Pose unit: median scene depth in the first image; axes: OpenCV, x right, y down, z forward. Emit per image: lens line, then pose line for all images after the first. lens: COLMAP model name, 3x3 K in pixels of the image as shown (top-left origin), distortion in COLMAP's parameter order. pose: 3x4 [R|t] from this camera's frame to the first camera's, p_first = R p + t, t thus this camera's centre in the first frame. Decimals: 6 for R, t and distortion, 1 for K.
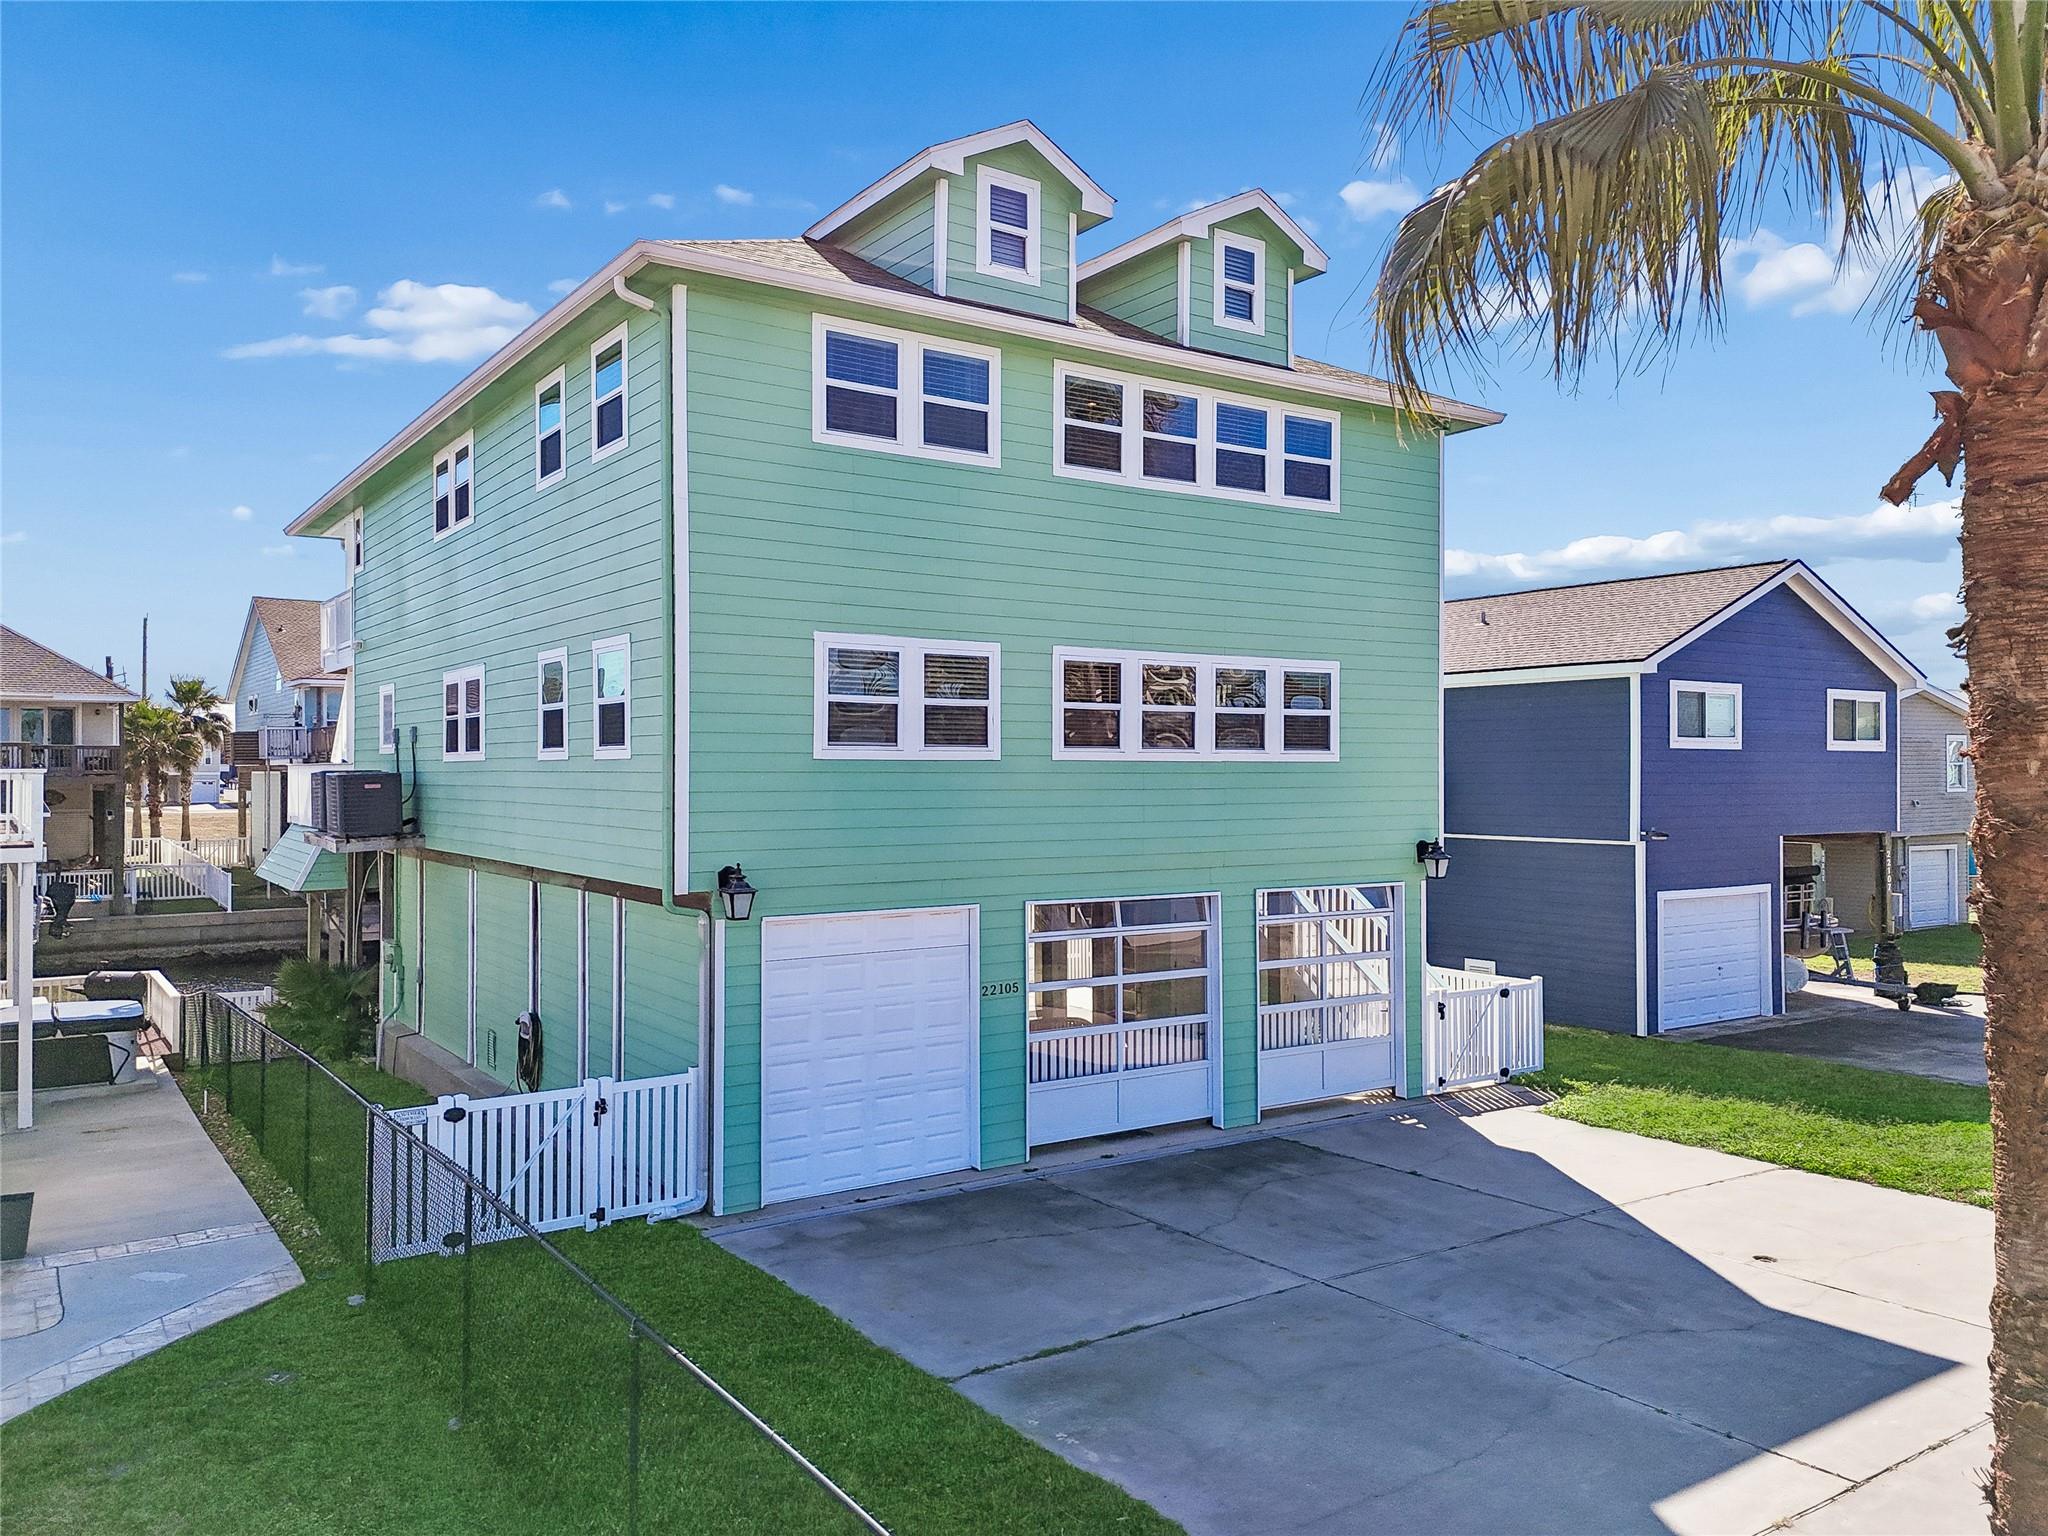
lens RADIAL K [[1518.9, 0, 1024.0], [0, 1518.9, 768.0], [0, 0, 1]] dist [0.049604, -0.011439]
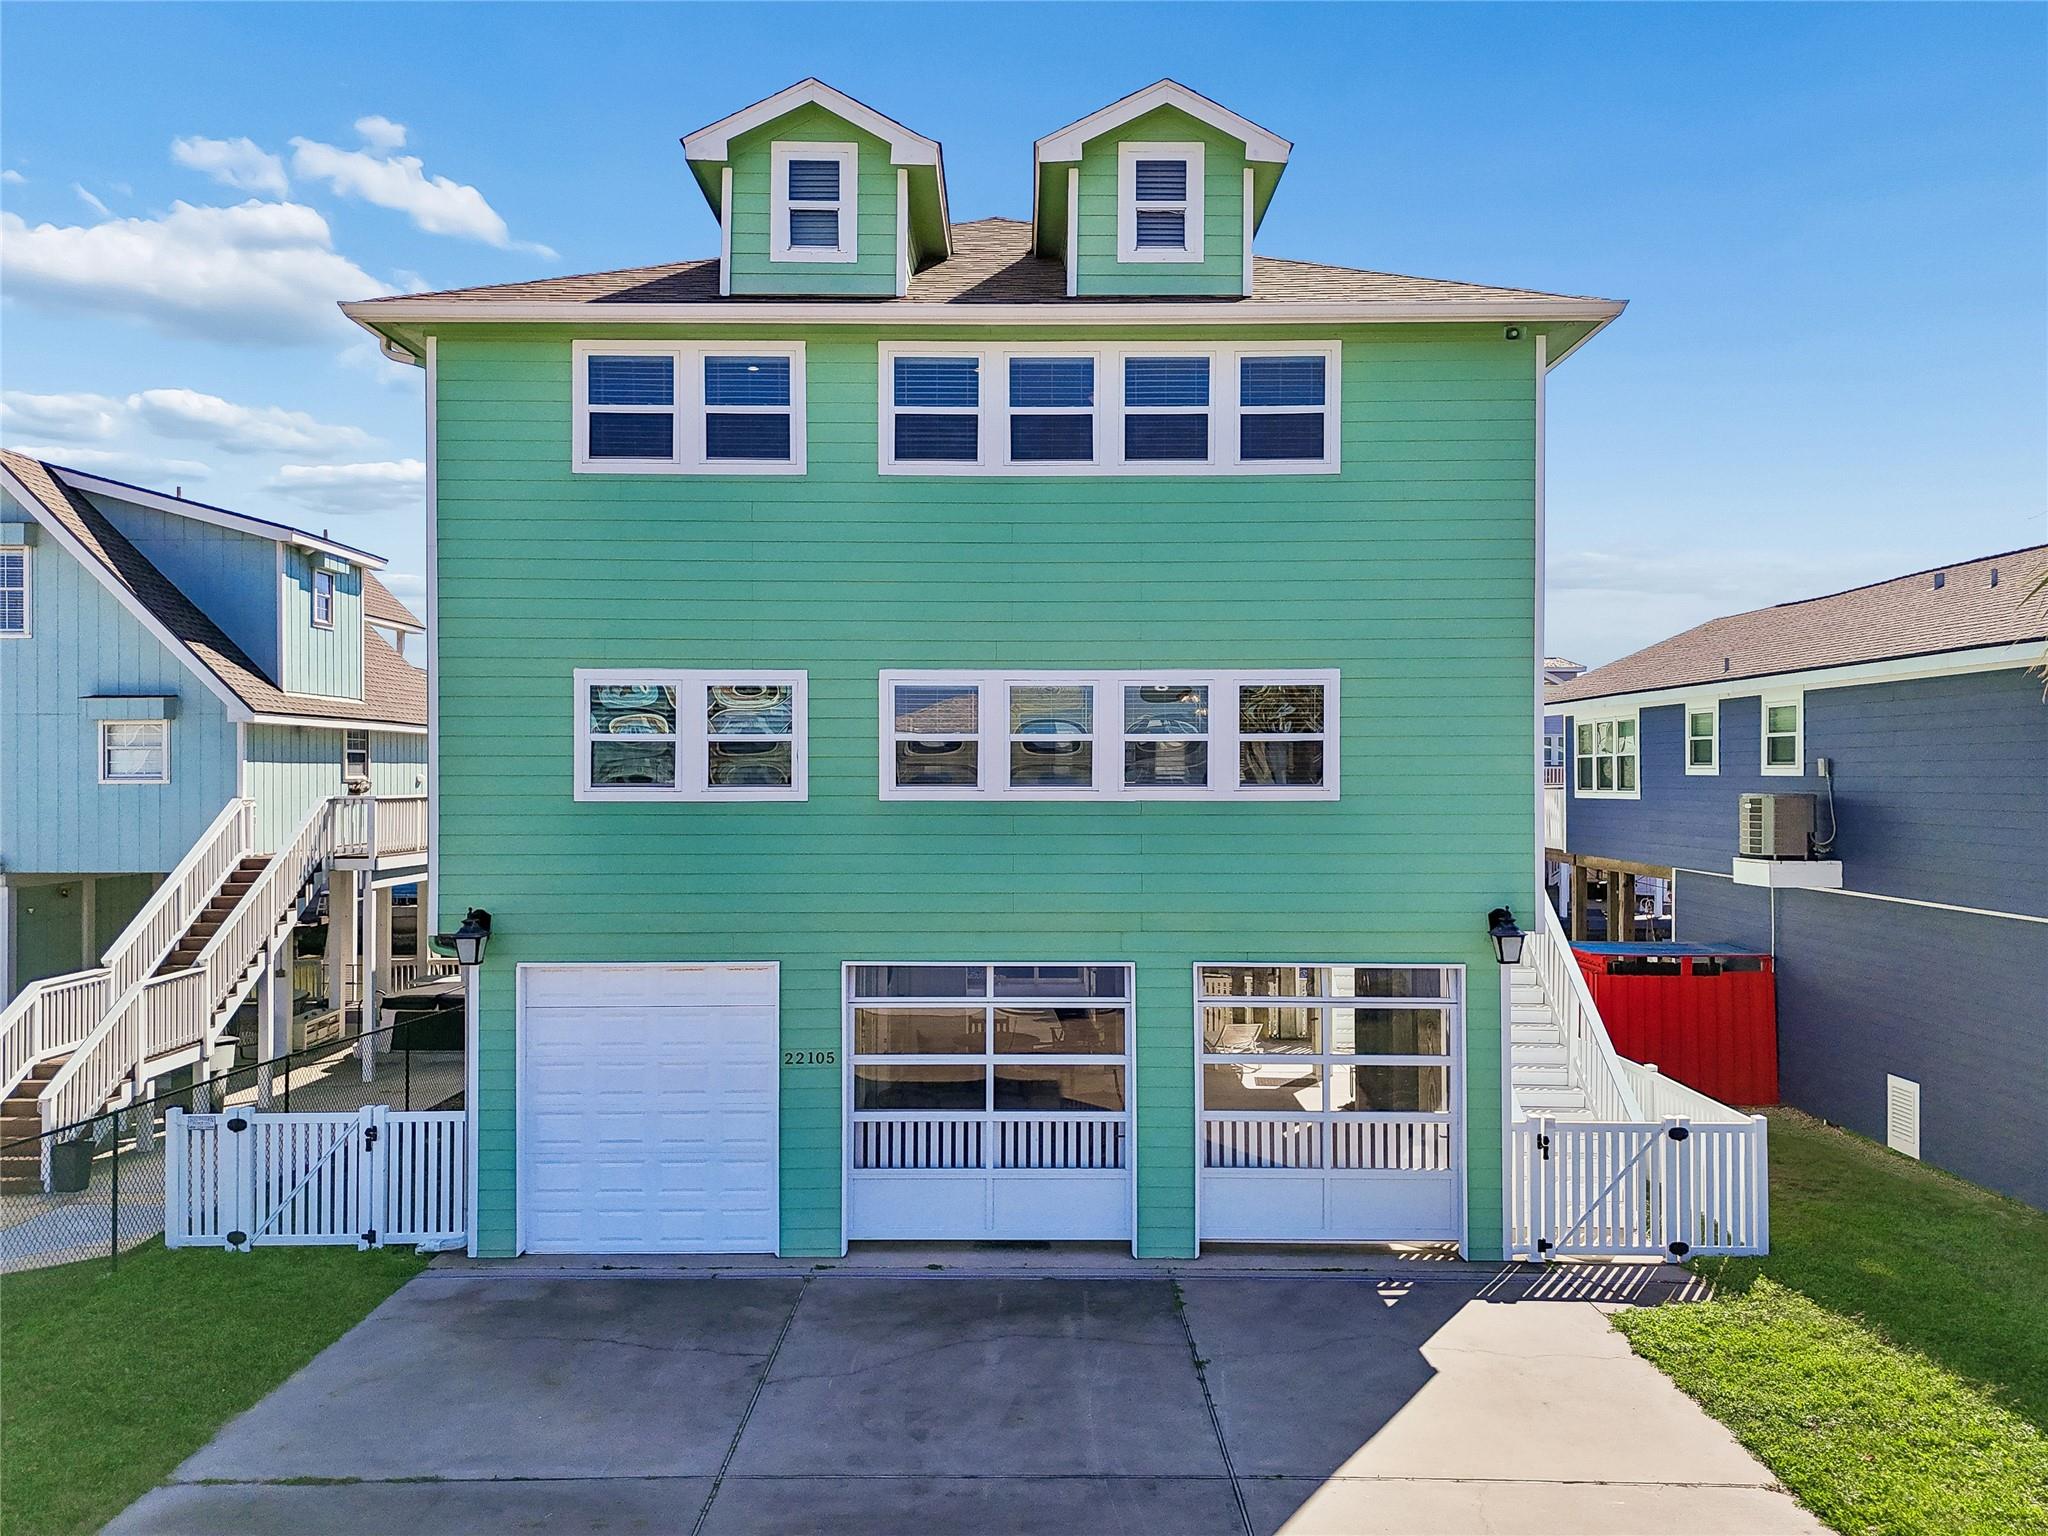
lens RADIAL K [[1523.5, 0, 1021.4], [0, 1523.5, 769.3], [0, 0, 1]] dist [0.034816, -0.004825]
pose [[0.825931, -0.001281, -0.563769, 0.597248], [0.001637, 0.999999, 0.000126, -0.023926], [0.563768, -0.001027, 0.825932, 0.333507]]
